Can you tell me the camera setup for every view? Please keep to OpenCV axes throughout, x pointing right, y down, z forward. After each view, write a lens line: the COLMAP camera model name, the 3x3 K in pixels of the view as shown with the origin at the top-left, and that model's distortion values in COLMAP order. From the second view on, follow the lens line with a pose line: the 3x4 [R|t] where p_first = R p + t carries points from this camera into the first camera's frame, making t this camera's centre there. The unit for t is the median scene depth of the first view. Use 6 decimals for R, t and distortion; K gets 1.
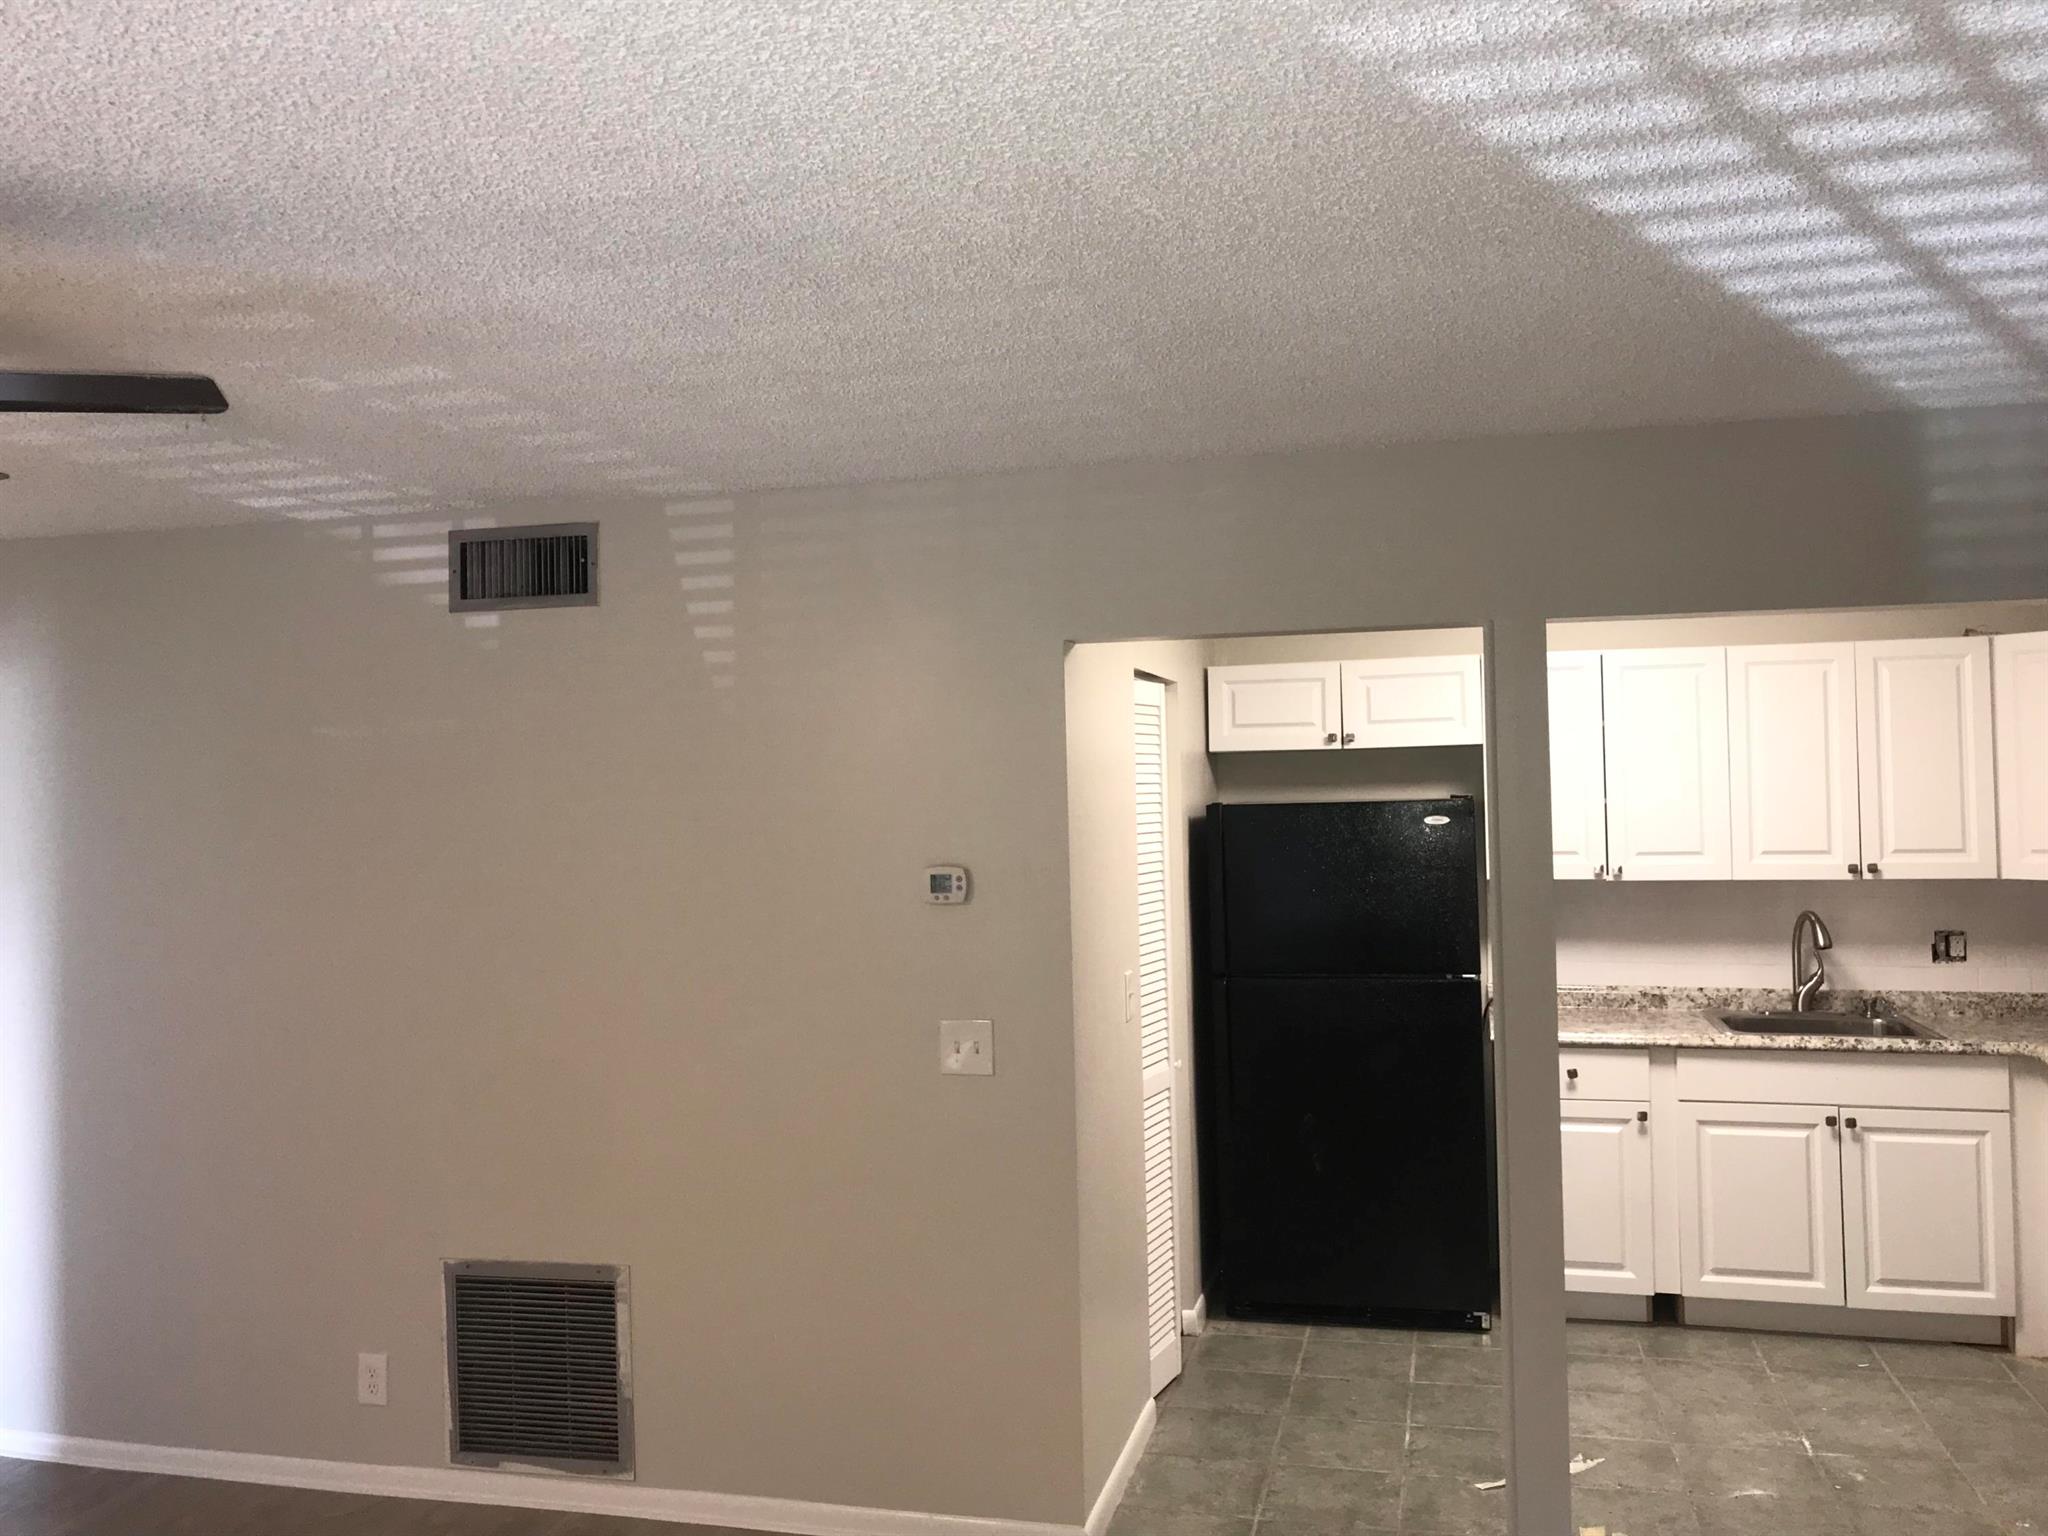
lens RADIAL K [[1672.2, 0, 1020.9], [0, 1672.2, 763.9], [0, 0, 1]] dist [-0.002723, -0.005617]
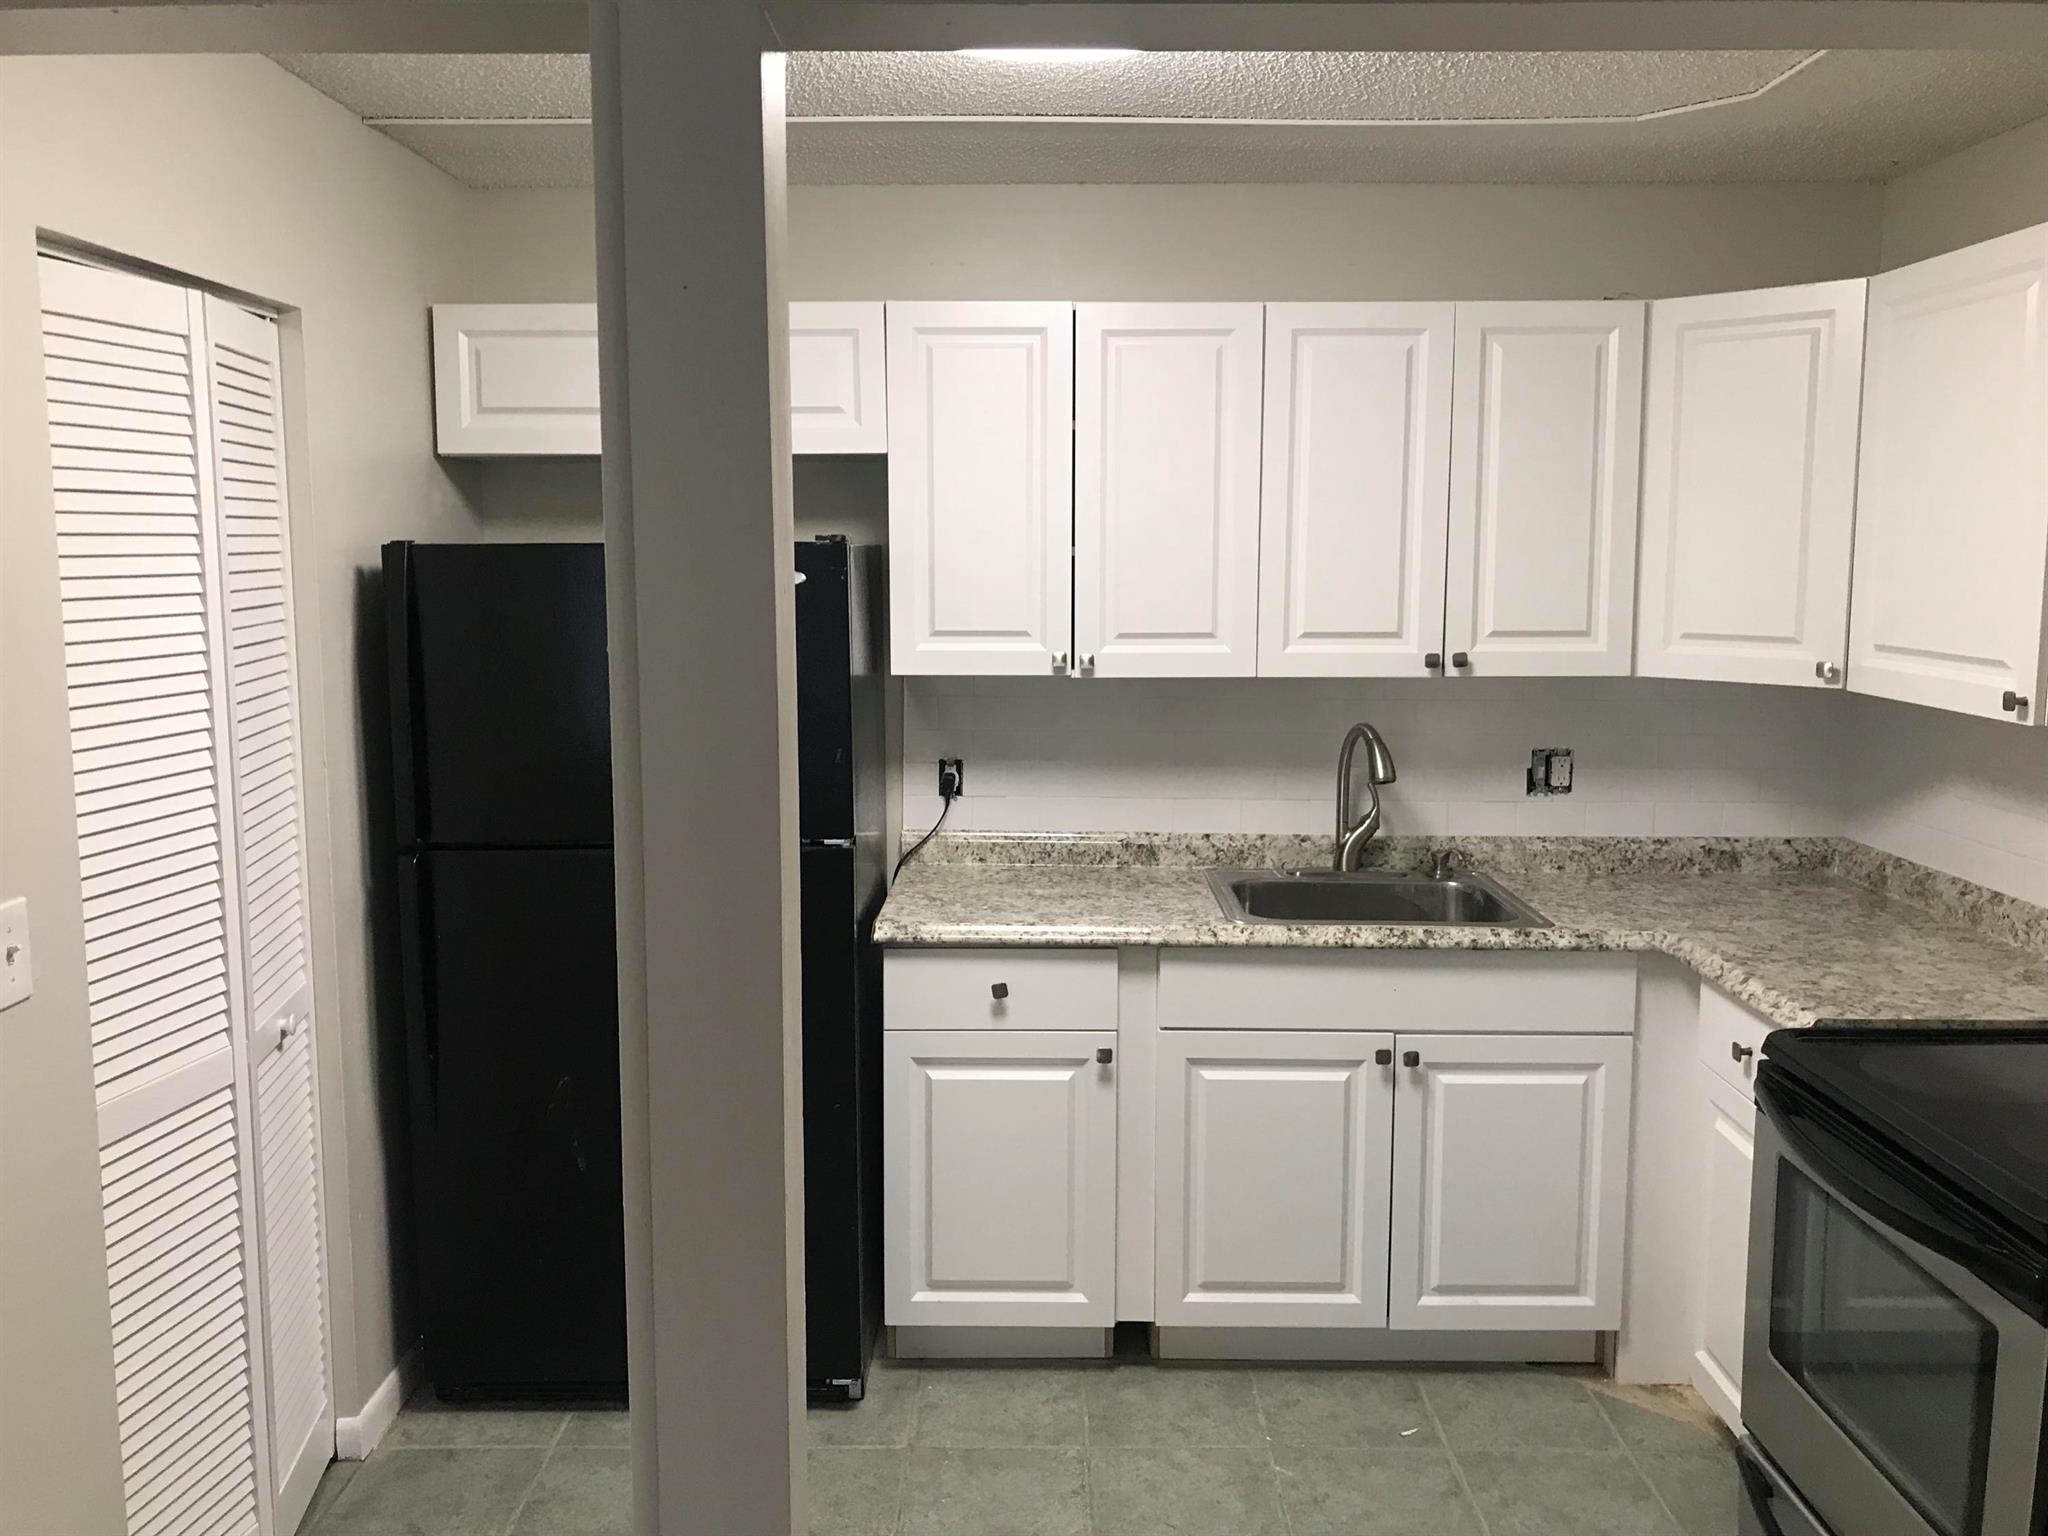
lens RADIAL K [[1717.9, 0, 984.7], [0, 1717.9, 766.8], [0, 0, 1]] dist [0.072711, -0.419020]
pose [[0.972348, -0.013079, 0.233171, 0.177850], [-0.021136, 0.989404, 0.143639, 0.011396], [-0.232579, -0.144595, 0.961769, 0.402468]]
